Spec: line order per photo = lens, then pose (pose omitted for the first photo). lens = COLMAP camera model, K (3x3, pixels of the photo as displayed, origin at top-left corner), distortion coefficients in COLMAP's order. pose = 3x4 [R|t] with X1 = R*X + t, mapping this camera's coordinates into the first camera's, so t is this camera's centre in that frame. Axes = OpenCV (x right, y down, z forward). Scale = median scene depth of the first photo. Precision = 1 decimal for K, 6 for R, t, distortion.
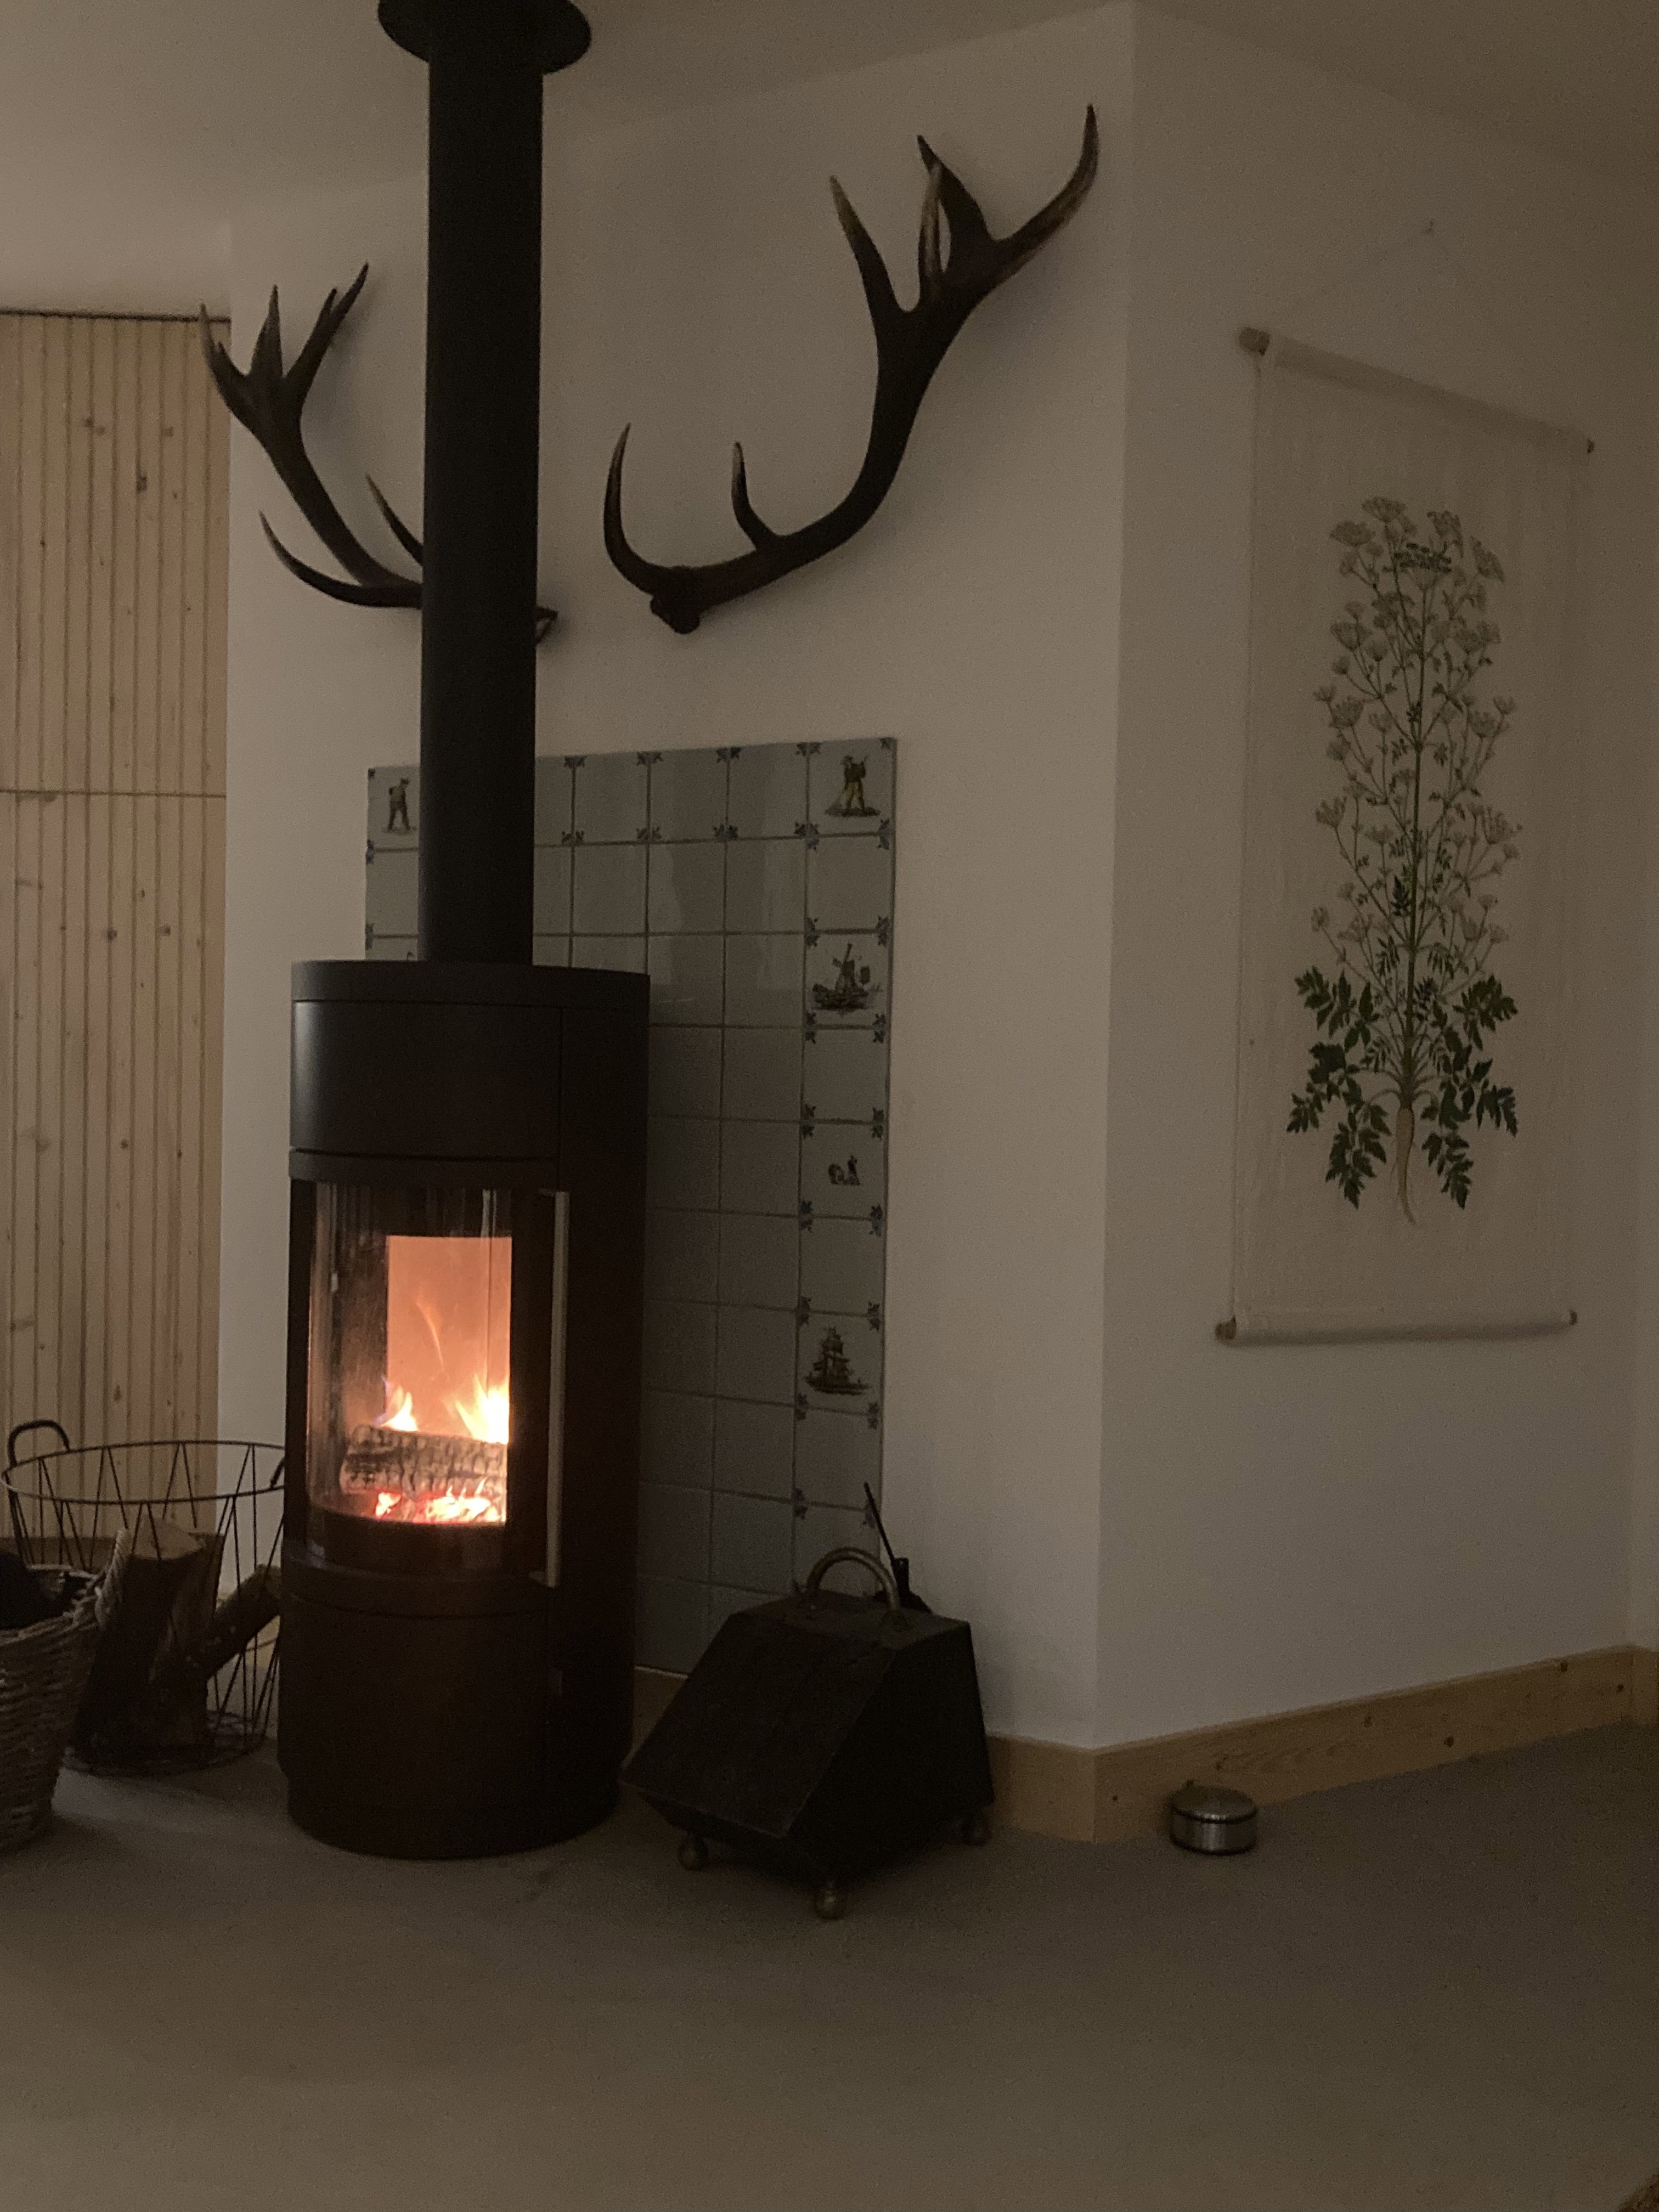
lens RADIAL K [[1915.5, 0, 839.2], [0, 1915.5, 1081.3], [0, 0, 1]] dist [0.060521, -0.042074]
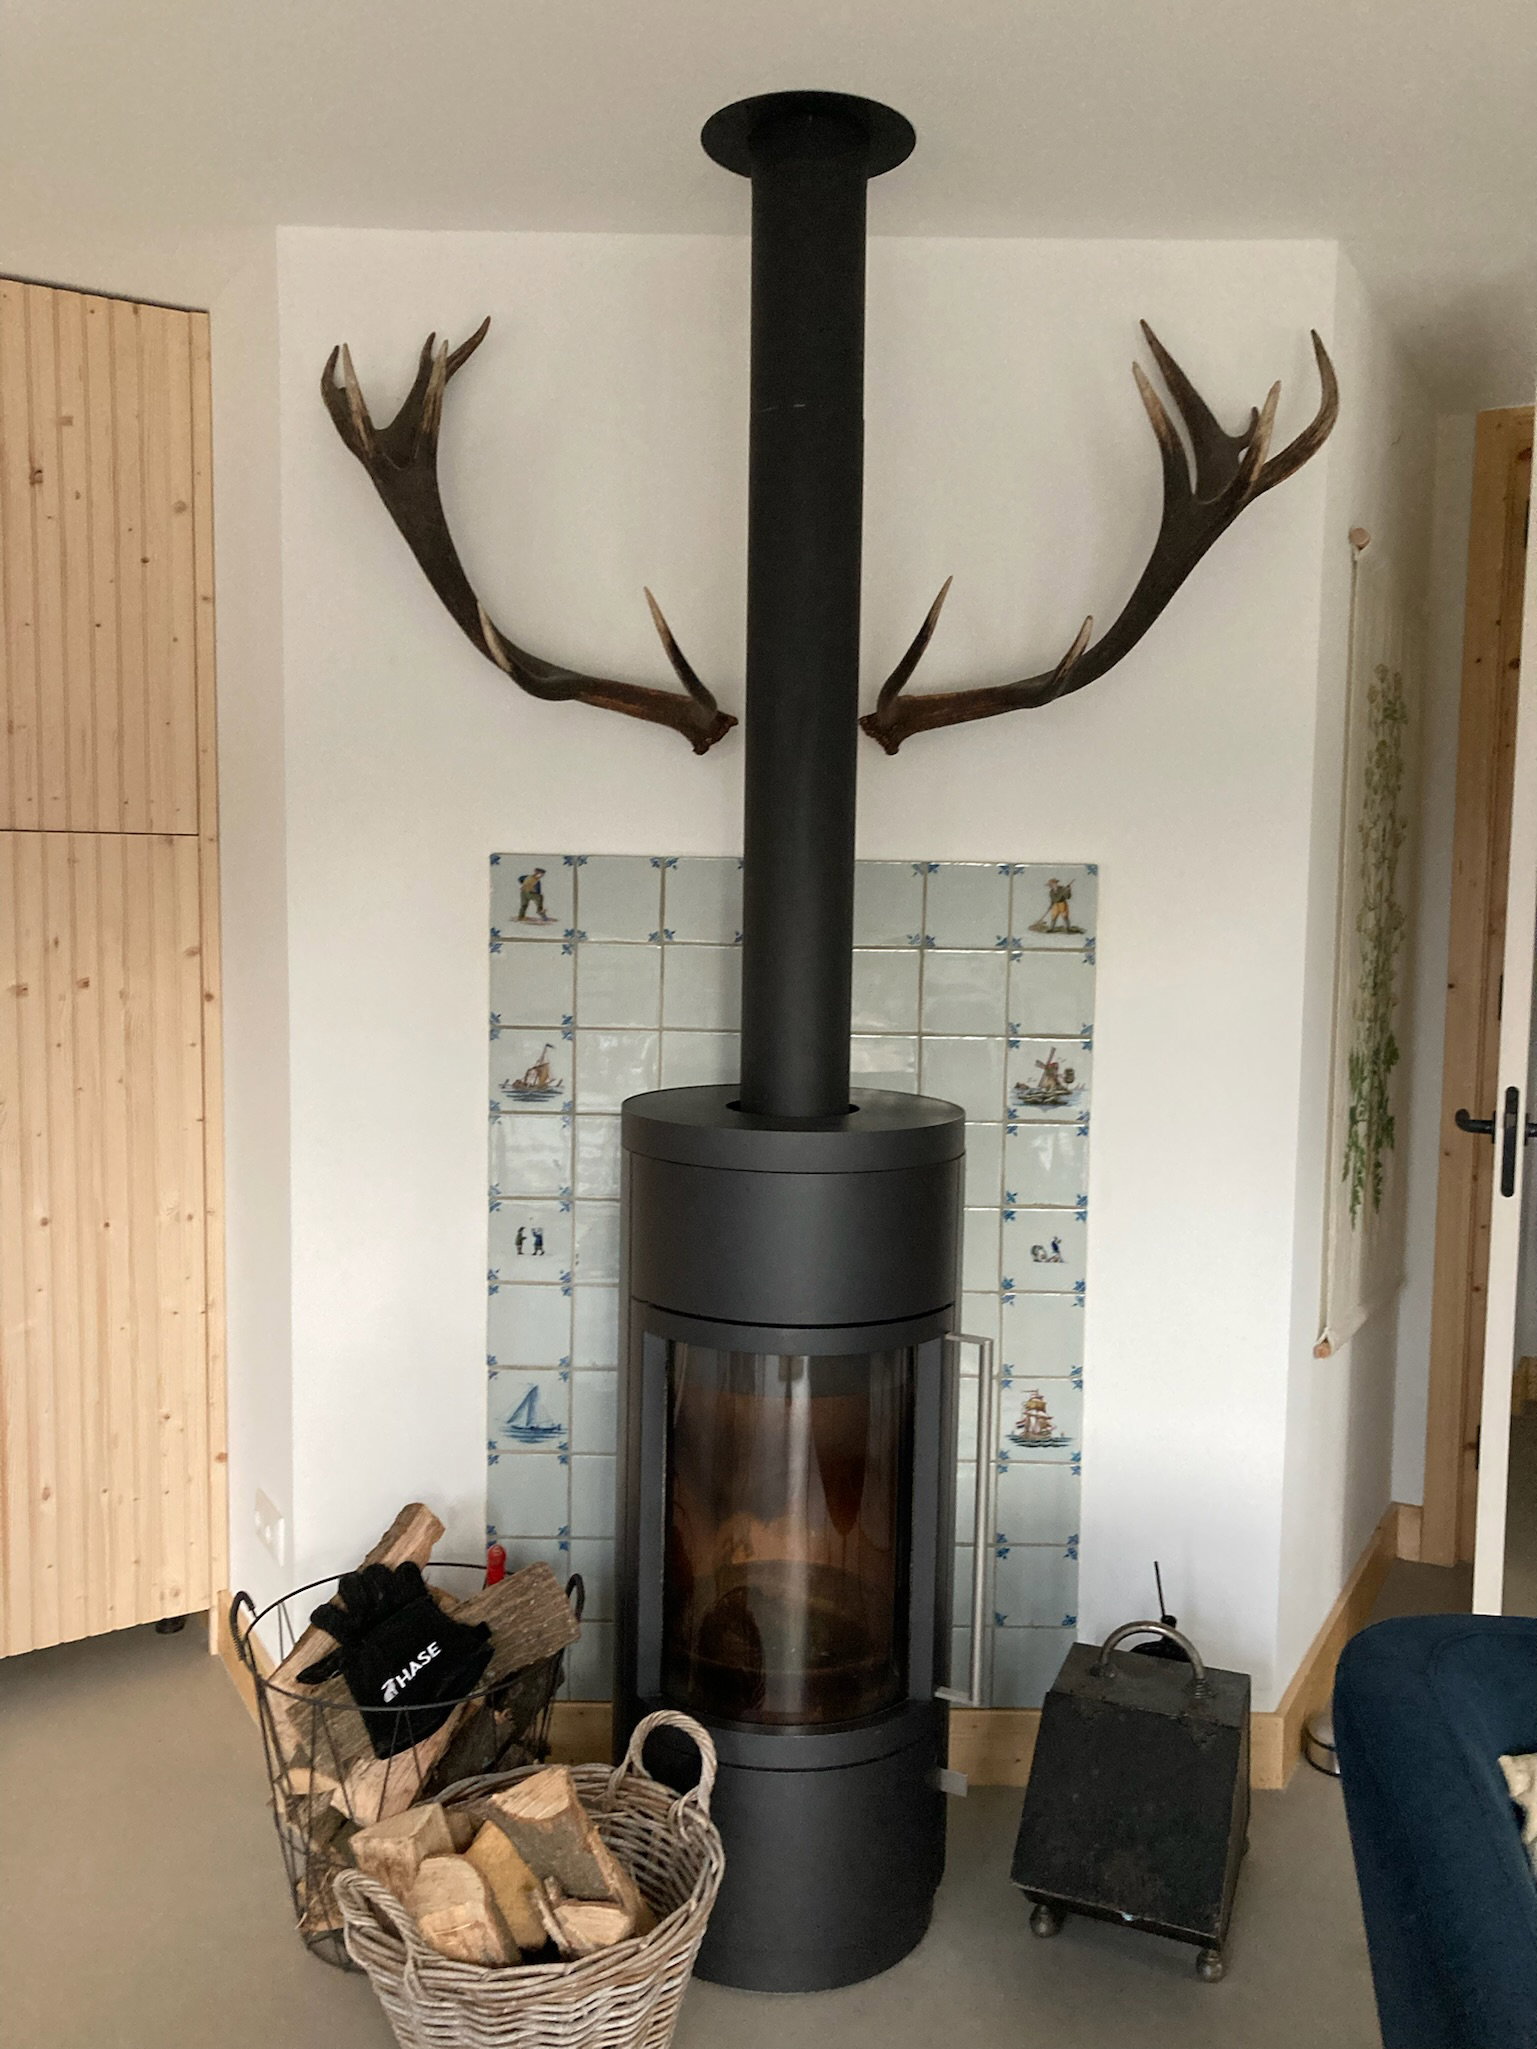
lens RADIAL K [[1660.9, 0, 777.8], [0, 1660.9, 999.0], [0, 0, 1]] dist [0.063392, -0.070994]
pose [[0.888460, -0.038875, 0.457304, -0.571459], [0.009750, 0.997780, 0.065877, -0.163736], [-0.458850, -0.054070, 0.886867, 0.219264]]
